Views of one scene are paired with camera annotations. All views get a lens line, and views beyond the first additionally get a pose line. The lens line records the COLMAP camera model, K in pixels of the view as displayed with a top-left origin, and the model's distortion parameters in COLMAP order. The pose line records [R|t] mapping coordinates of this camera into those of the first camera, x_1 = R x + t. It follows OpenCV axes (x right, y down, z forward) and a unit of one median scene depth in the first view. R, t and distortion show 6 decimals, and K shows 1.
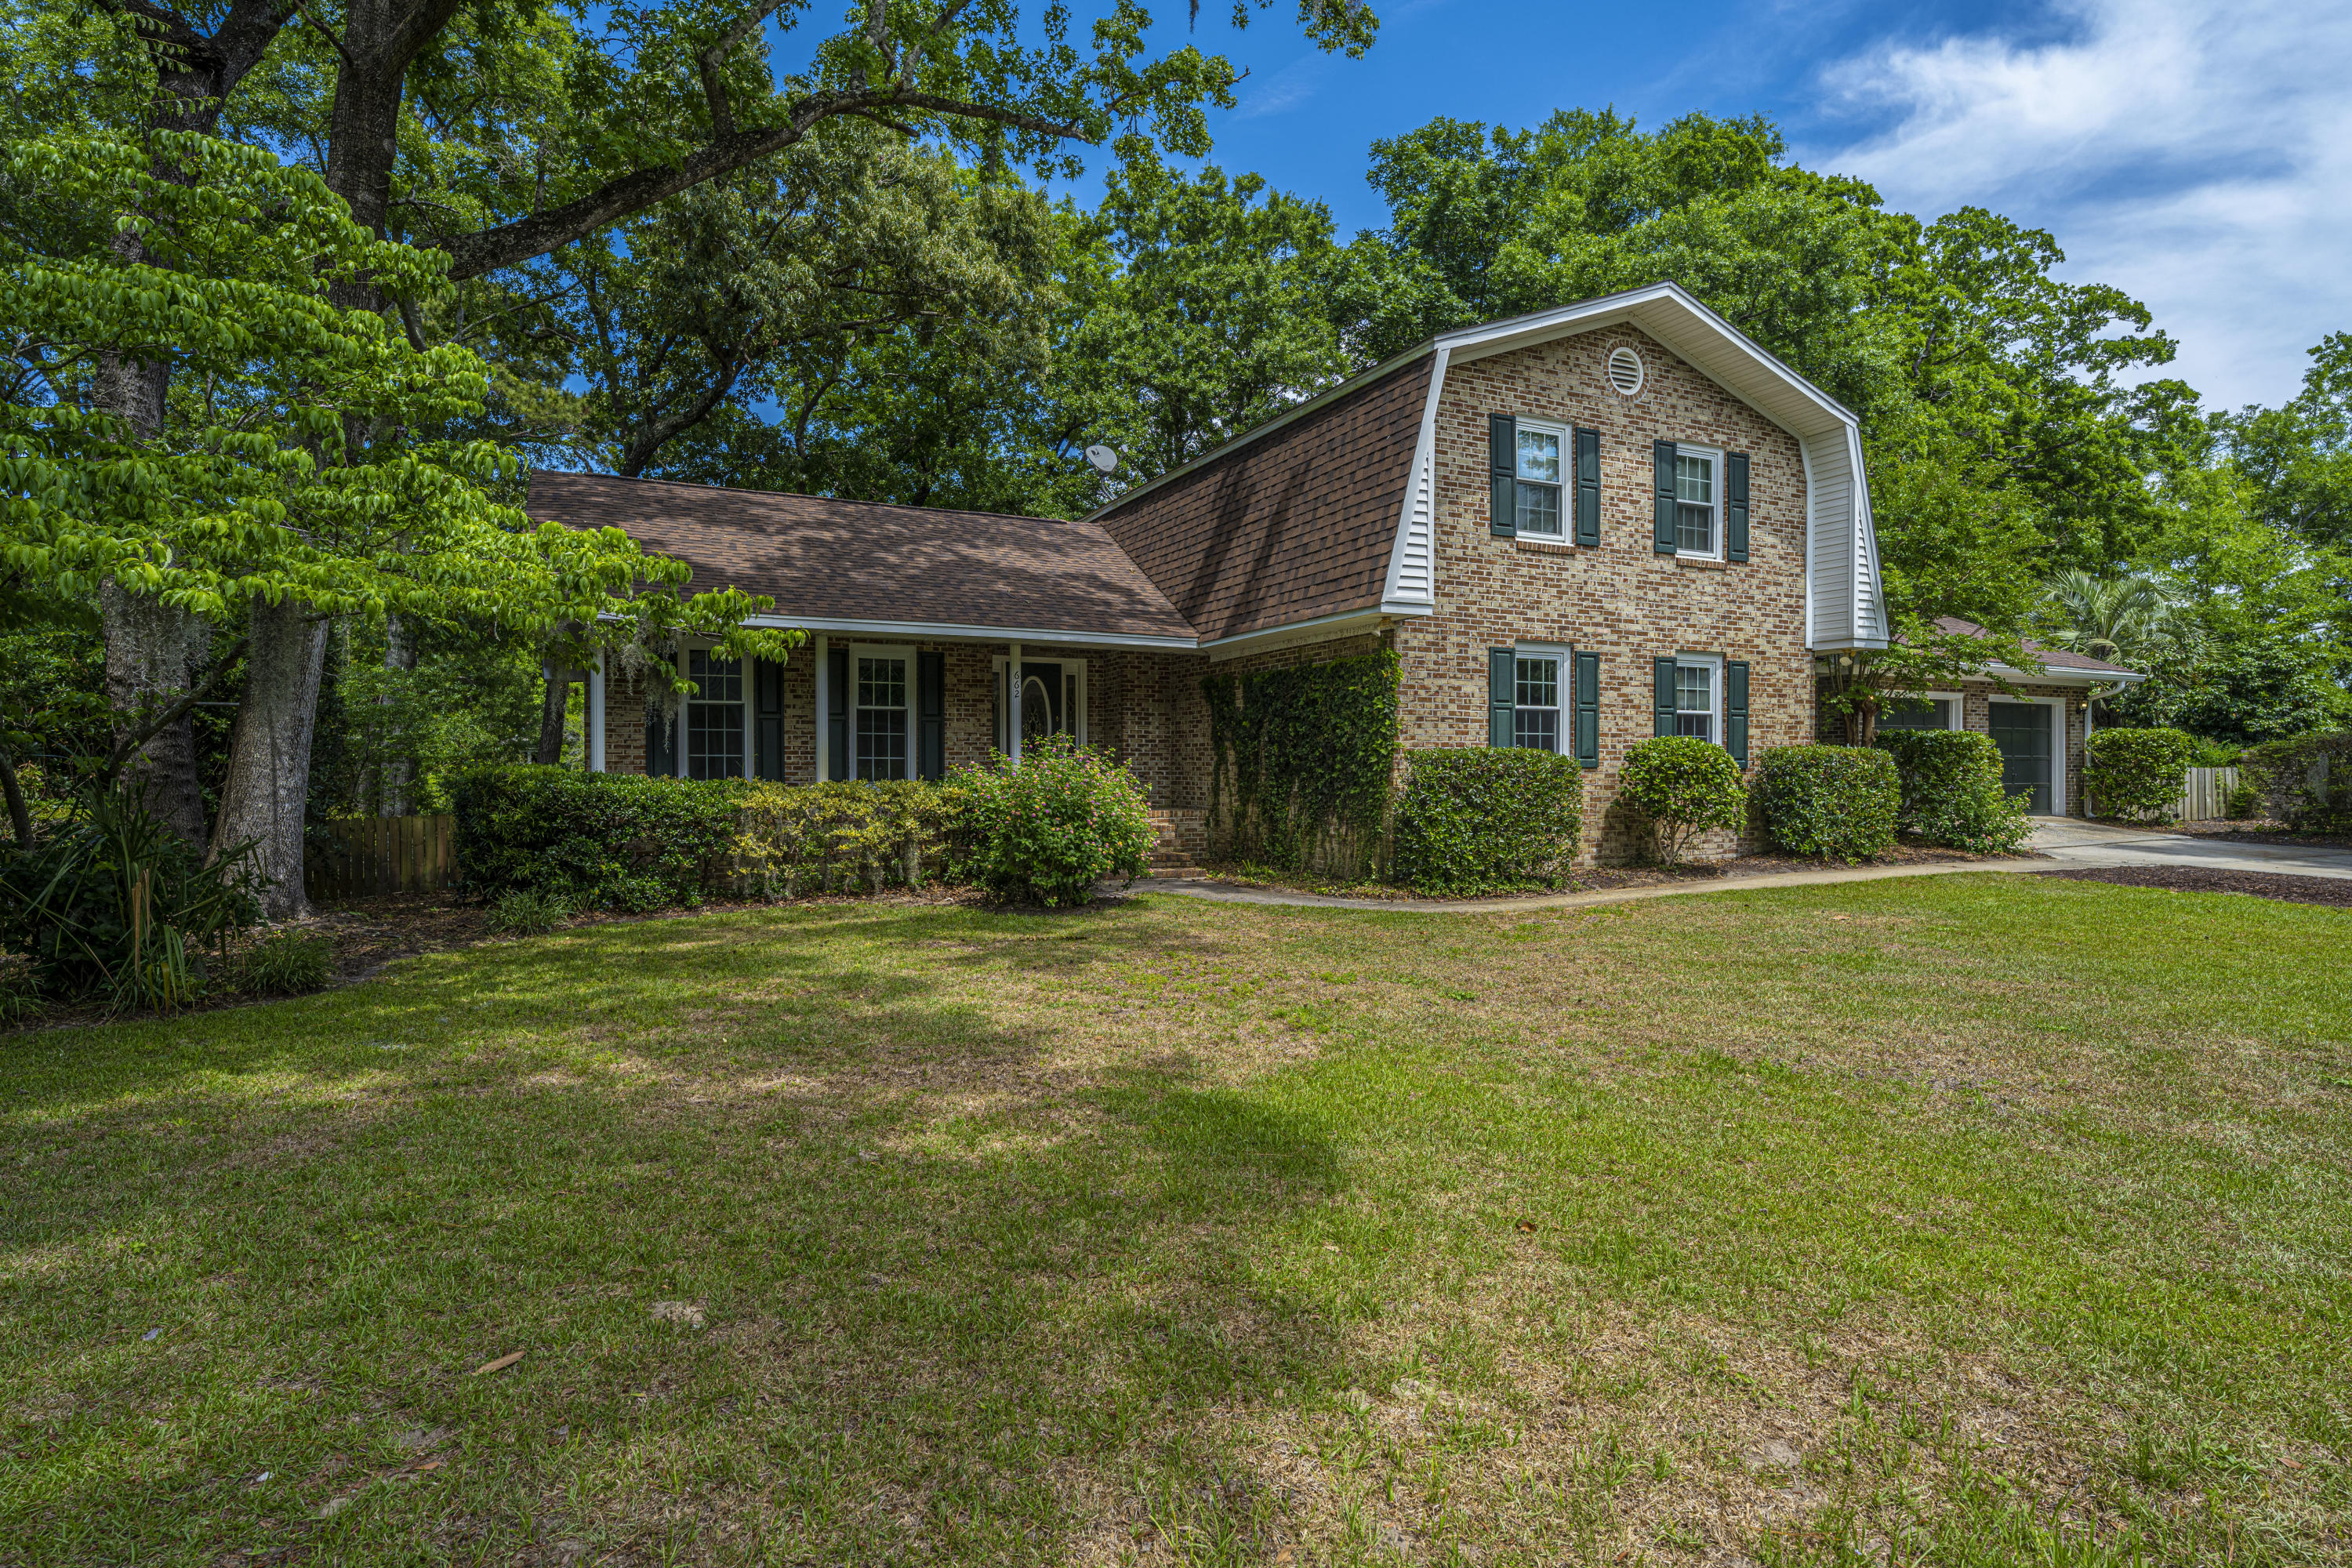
lens RADIAL K [[1184.8, 0, 1265.3], [0, 1184.8, 821.6], [0, 0, 1]] dist [-0.006617, 0.001156]
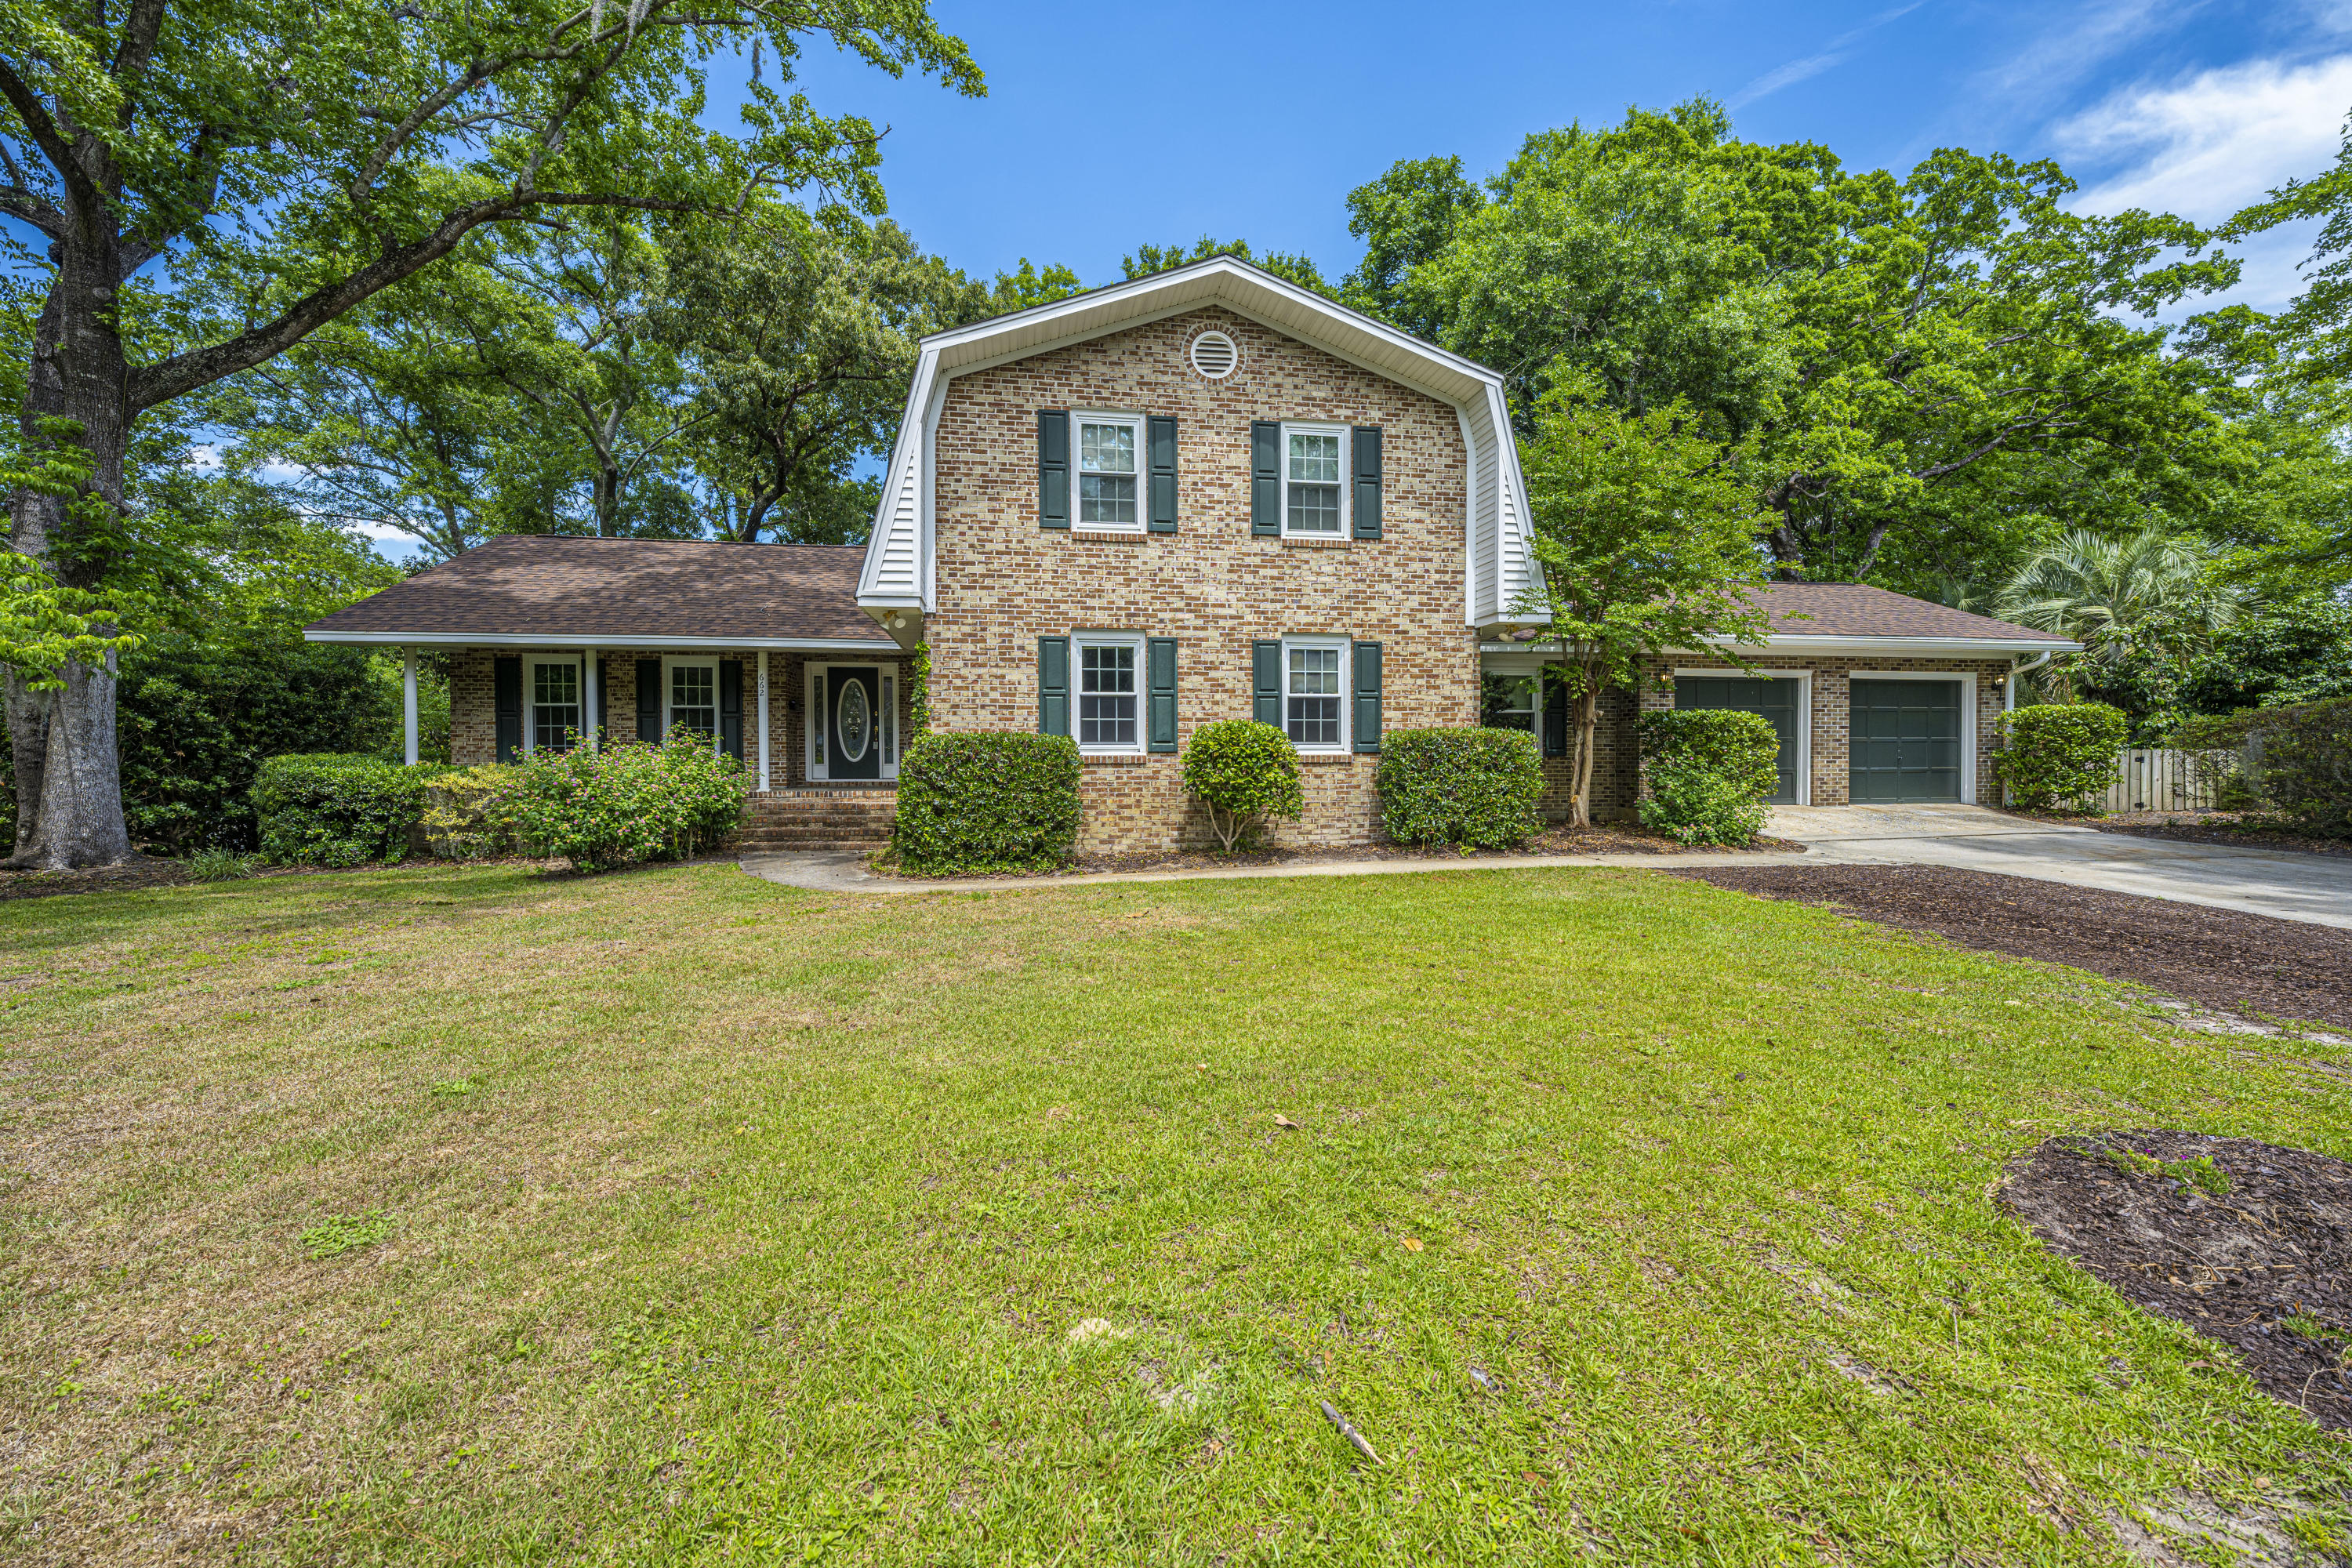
lens RADIAL K [[949.5, 0, 1225.4], [0, 949.5, 804.7], [0, 0, 1]] dist [-0.002897, -0.000613]
pose [[0.956299, 0.011382, -0.292169, 0.513028], [-0.009591, 0.999925, 0.007561, -0.006384], [0.292233, -0.004428, 0.956337, 0.217865]]
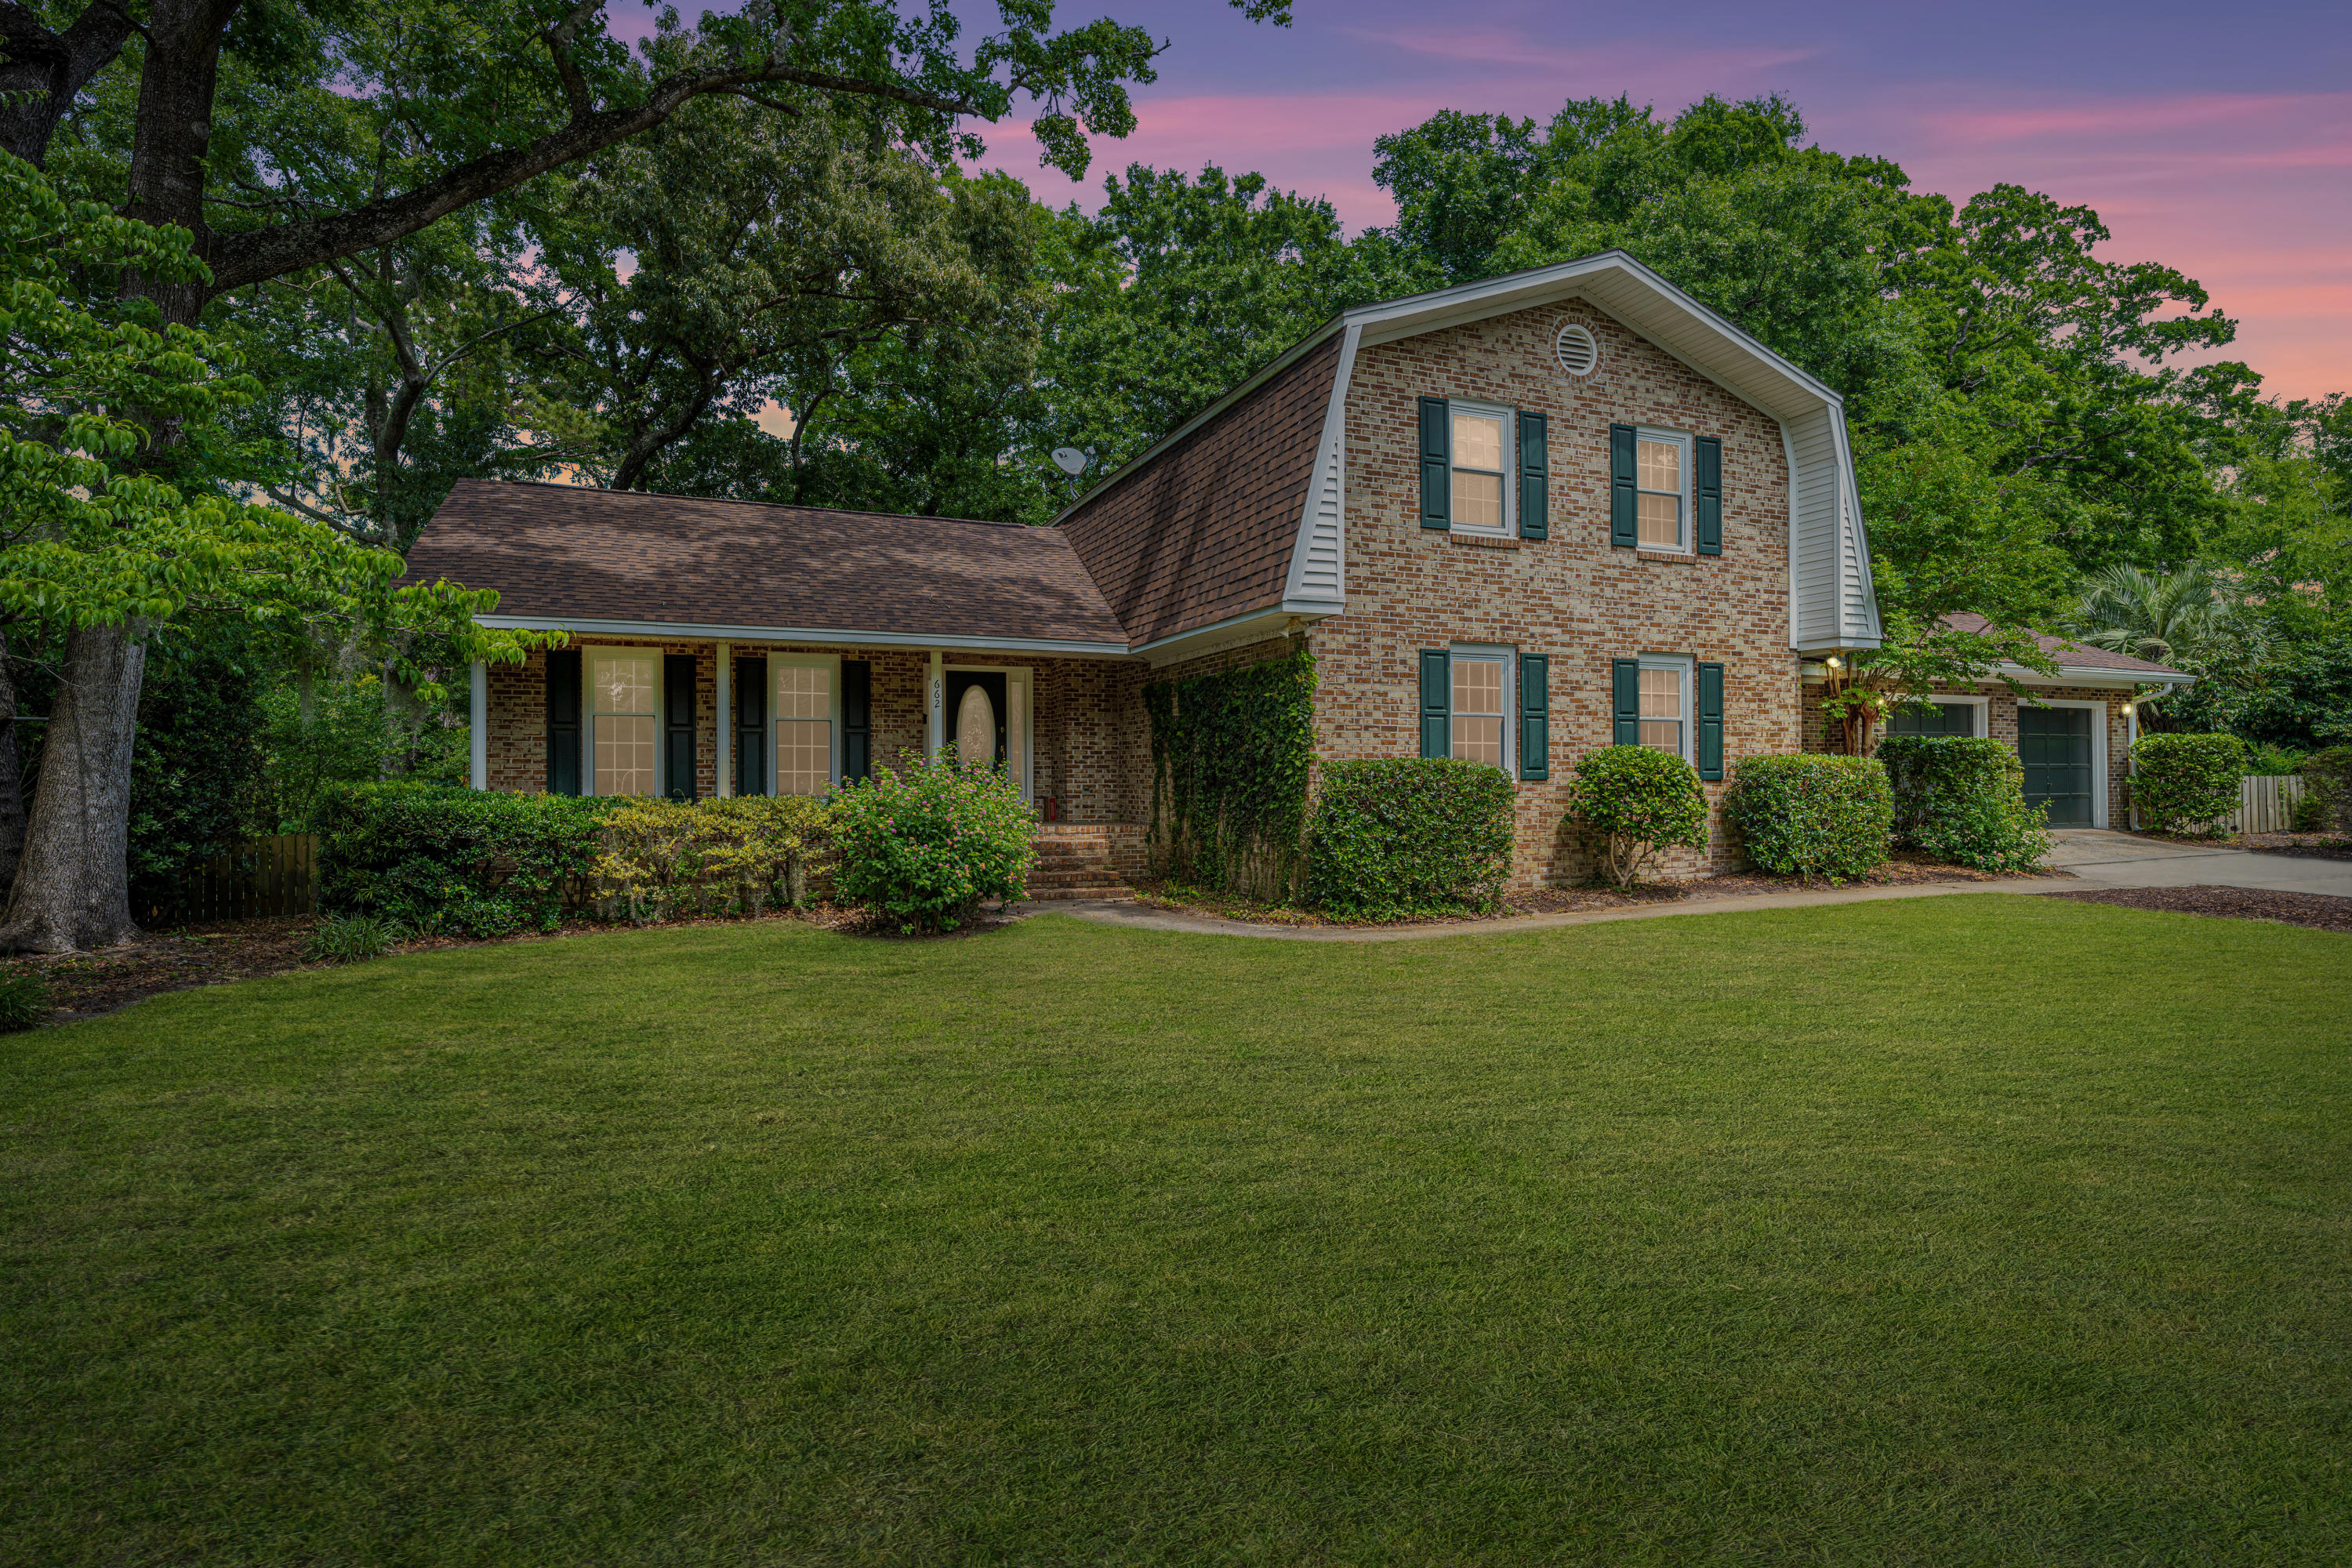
lens RADIAL K [[1184.8, 0, 1269.7], [0, 1184.8, 810.4], [0, 0, 1]] dist [-0.006617, 0.001156]
pose [[0.998761, -0.002271, -0.049711, 0.102487], [0.001338, 0.999822, -0.018797, -0.004310], [0.049745, 0.018707, 0.998587, 0.067764]]
